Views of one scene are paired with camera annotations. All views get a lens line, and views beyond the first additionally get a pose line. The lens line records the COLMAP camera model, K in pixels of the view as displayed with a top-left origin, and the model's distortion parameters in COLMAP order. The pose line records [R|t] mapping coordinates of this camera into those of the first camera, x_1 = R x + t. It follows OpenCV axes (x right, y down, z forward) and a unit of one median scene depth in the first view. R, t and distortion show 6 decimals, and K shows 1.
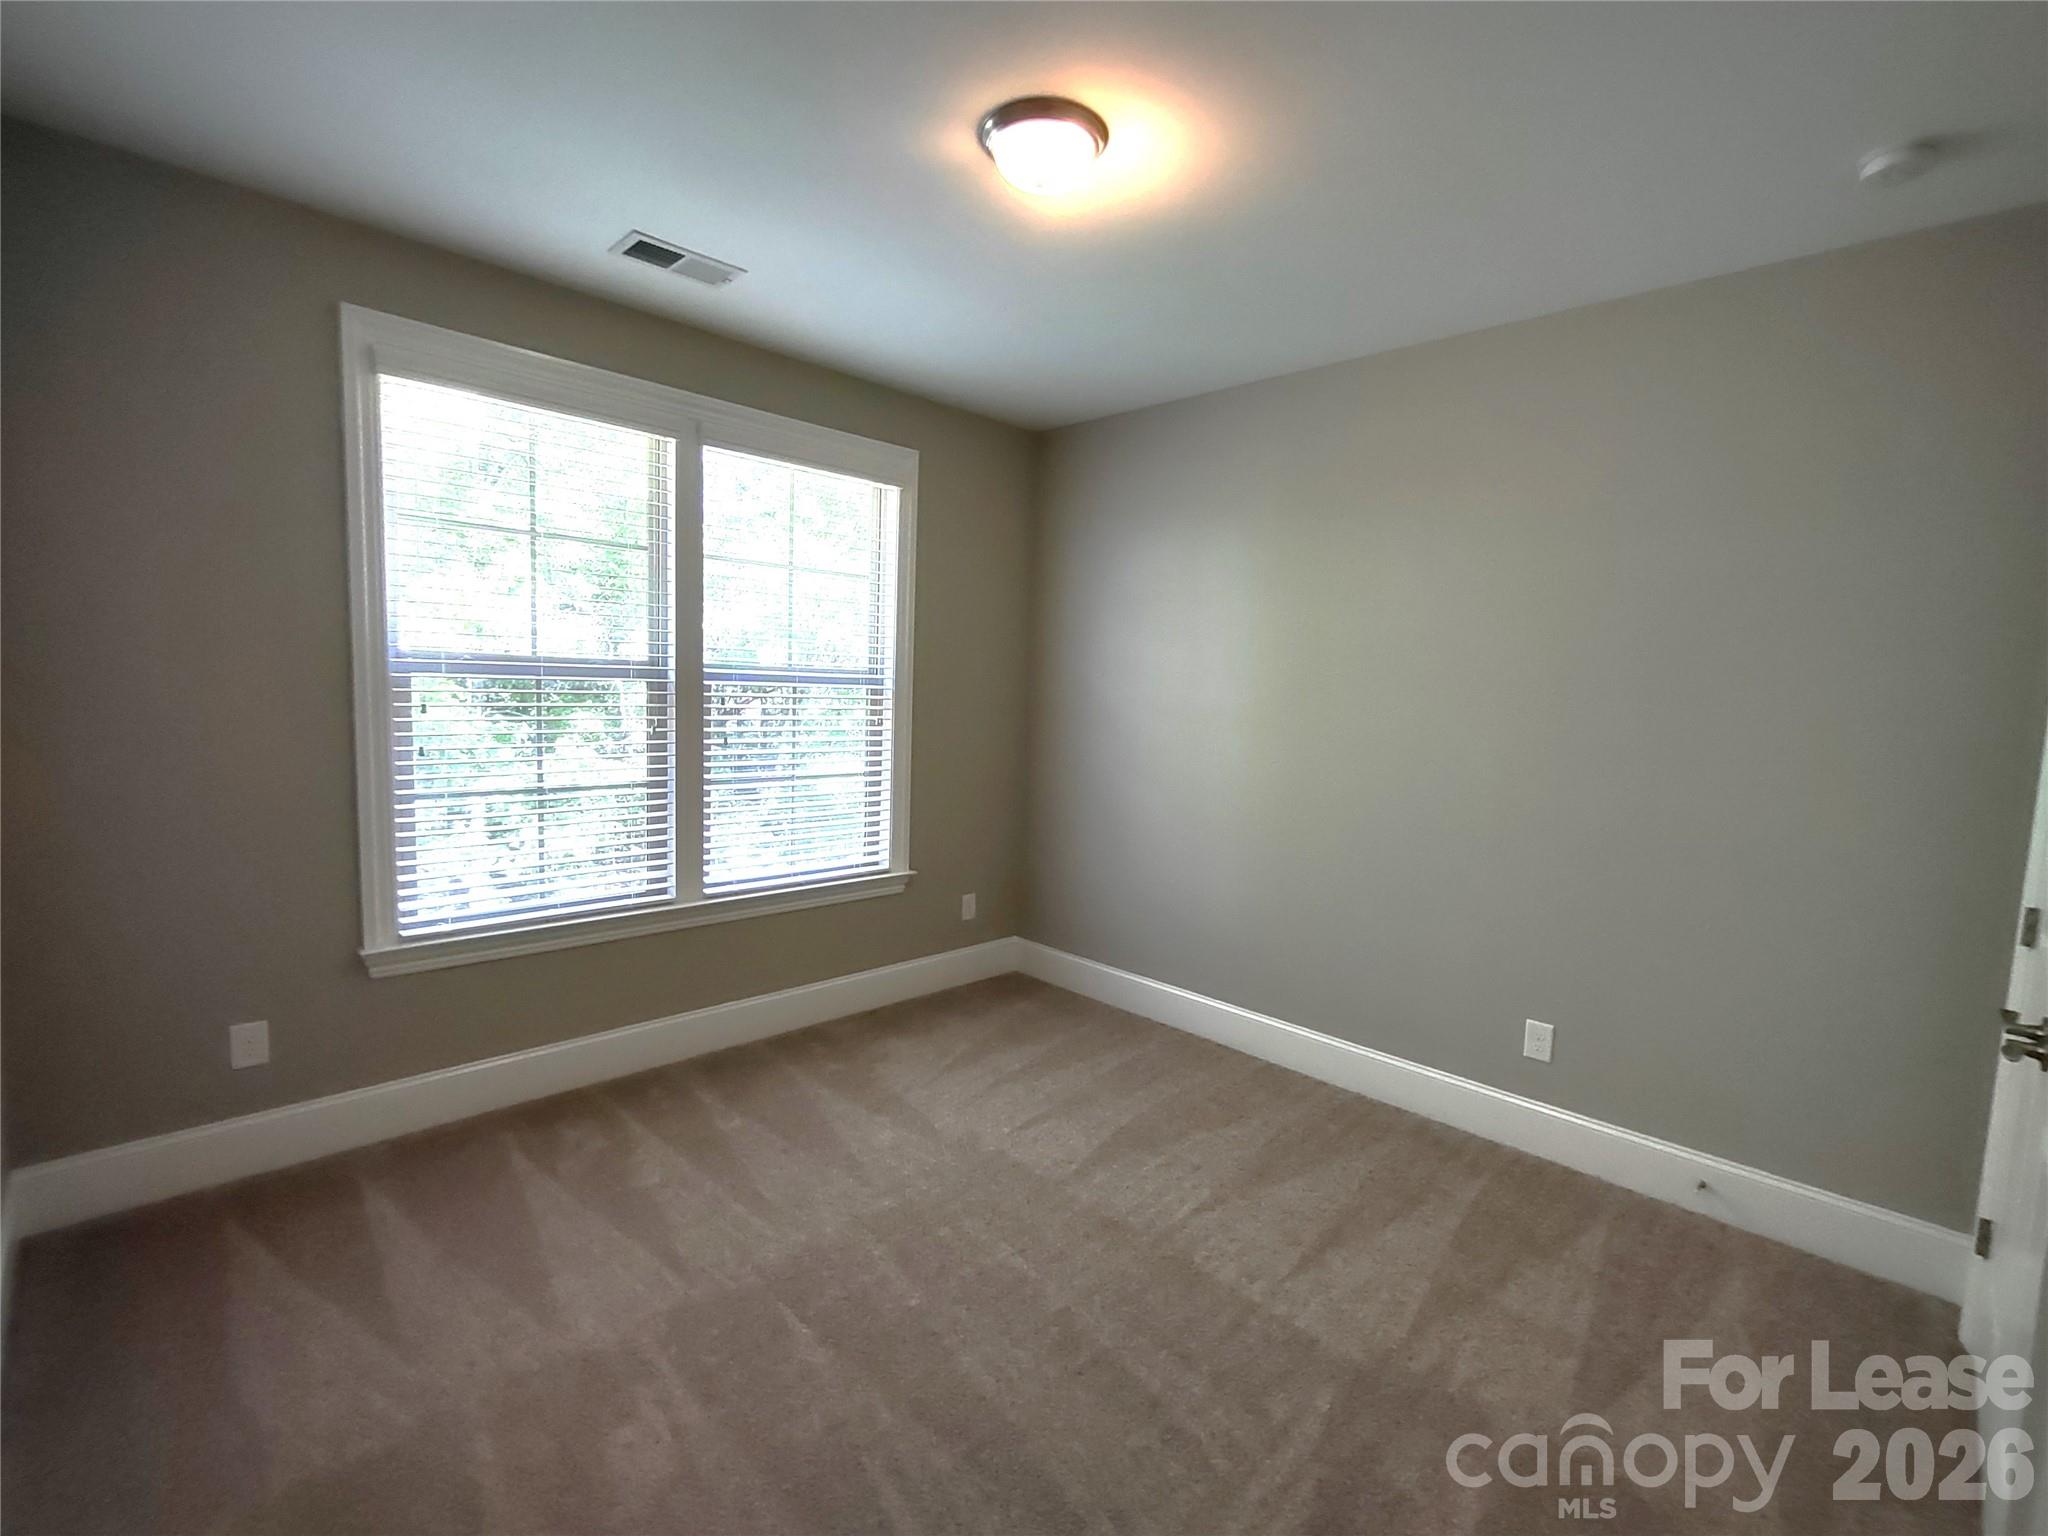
lens RADIAL K [[933.2, 0, 1016.6], [0, 933.2, 769.3], [0, 0, 1]] dist [0.004450, -0.000776]
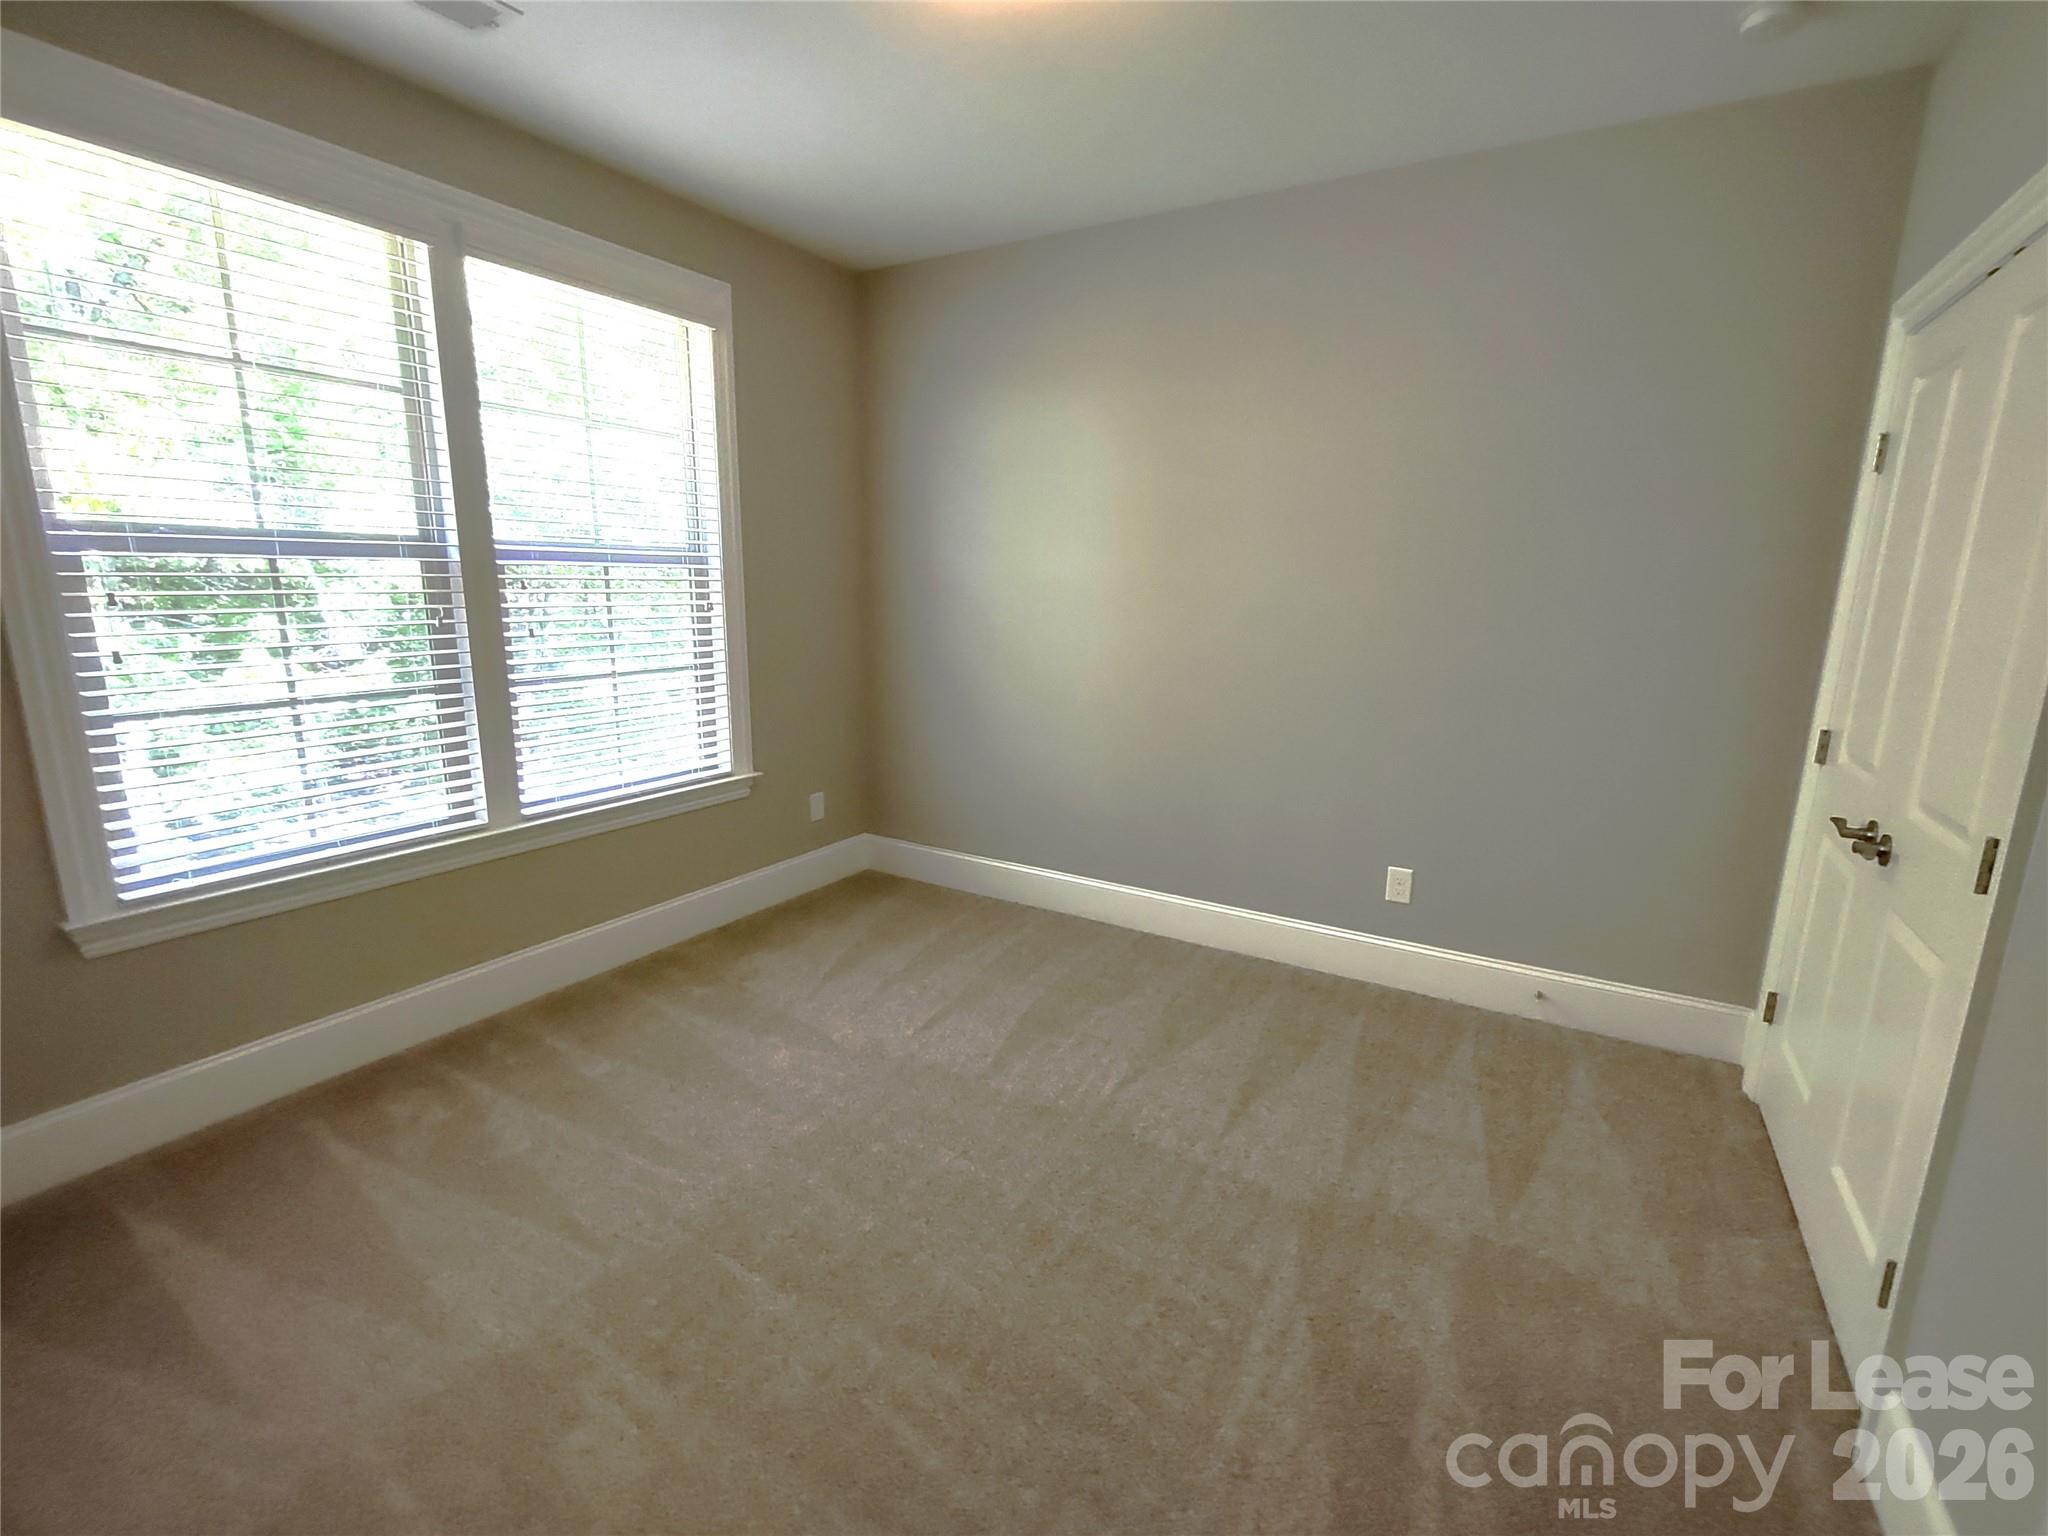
lens RADIAL K [[933.2, 0, 1016.6], [0, 933.2, 769.3], [0, 0, 1]] dist [0.004450, -0.000776]
pose [[0.968405, -0.070313, 0.239265, -0.119553], [0.041913, 0.991671, 0.121784, 0.008486], [-0.245835, -0.107908, 0.963286, 0.087552]]
